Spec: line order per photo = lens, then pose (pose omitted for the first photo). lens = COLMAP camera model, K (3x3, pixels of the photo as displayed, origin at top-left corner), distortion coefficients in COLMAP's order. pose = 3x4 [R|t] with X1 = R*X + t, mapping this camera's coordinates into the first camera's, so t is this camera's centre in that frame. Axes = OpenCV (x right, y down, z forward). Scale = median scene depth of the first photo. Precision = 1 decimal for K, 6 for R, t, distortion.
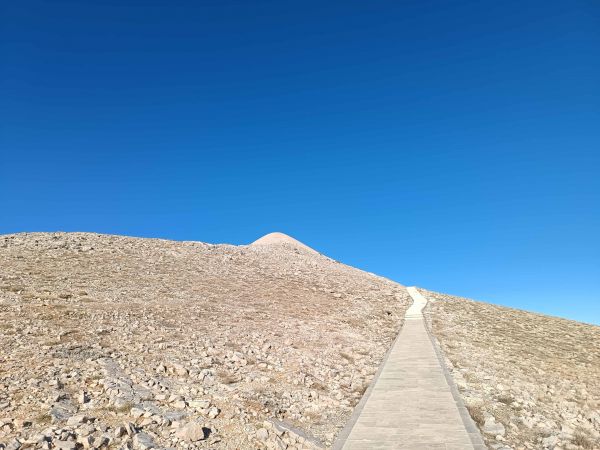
lens RADIAL K [[633.4, 0, 299.7], [0, 633.4, 224.0], [0, 0, 1]] dist [0.038831, 0.000000]
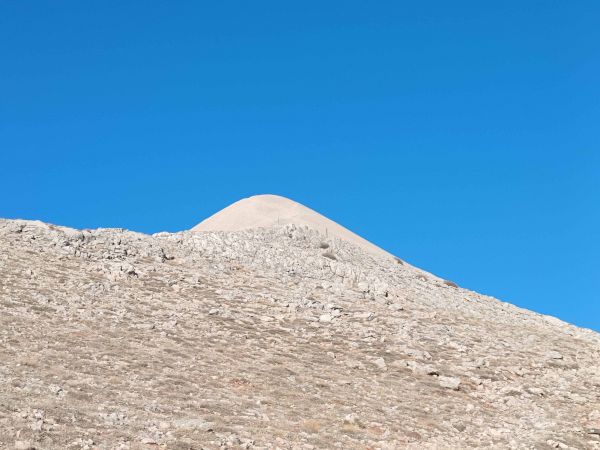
lens RADIAL K [[633.4, 0, 297.9], [0, 633.4, 229.7], [0, 0, 1]] dist [0.038831, 0.000000]
pose [[0.992782, 0.001243, -0.119930, 0.020217], [-0.000046, 0.999950, 0.009988, 0.028194], [0.119936, -0.009910, 0.992732, 0.665792]]
